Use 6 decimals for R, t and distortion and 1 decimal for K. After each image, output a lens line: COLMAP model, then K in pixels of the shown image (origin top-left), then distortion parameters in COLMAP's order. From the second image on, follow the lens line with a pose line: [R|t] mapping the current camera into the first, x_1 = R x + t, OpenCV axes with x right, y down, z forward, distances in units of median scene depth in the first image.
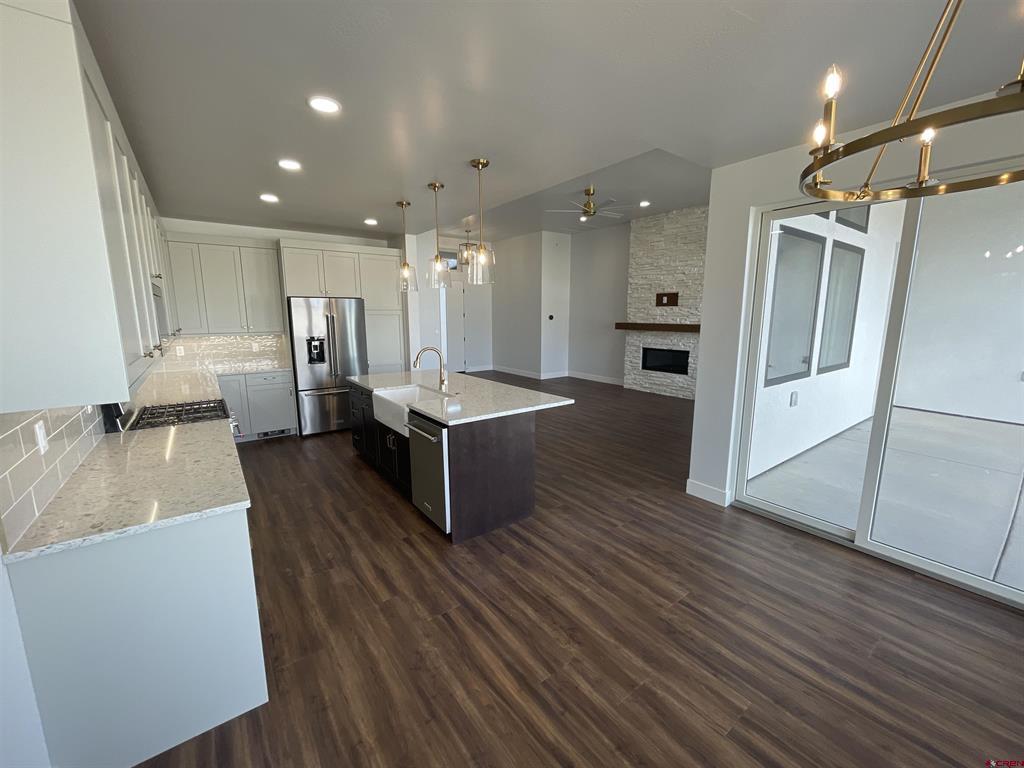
lens RADIAL K [[413.6, 0, 511.8], [0, 413.6, 383.3], [0, 0, 1]] dist [-0.004409, 0.000447]
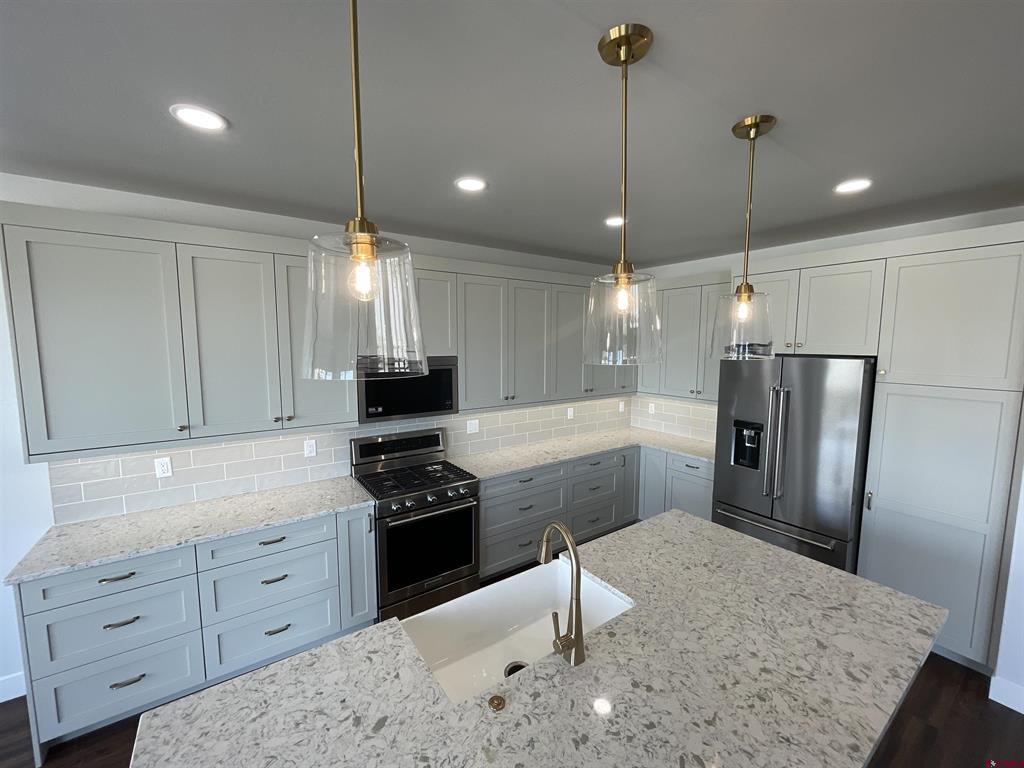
lens RADIAL K [[413.6, 0, 511.8], [0, 413.6, 383.3], [0, 0, 1]] dist [-0.004409, 0.000447]
pose [[-0.026829, 0.102723, -0.994348, 0.071299], [-0.170190, 0.979715, 0.105803, -0.114210], [0.985046, 0.172066, -0.008802, 0.447549]]
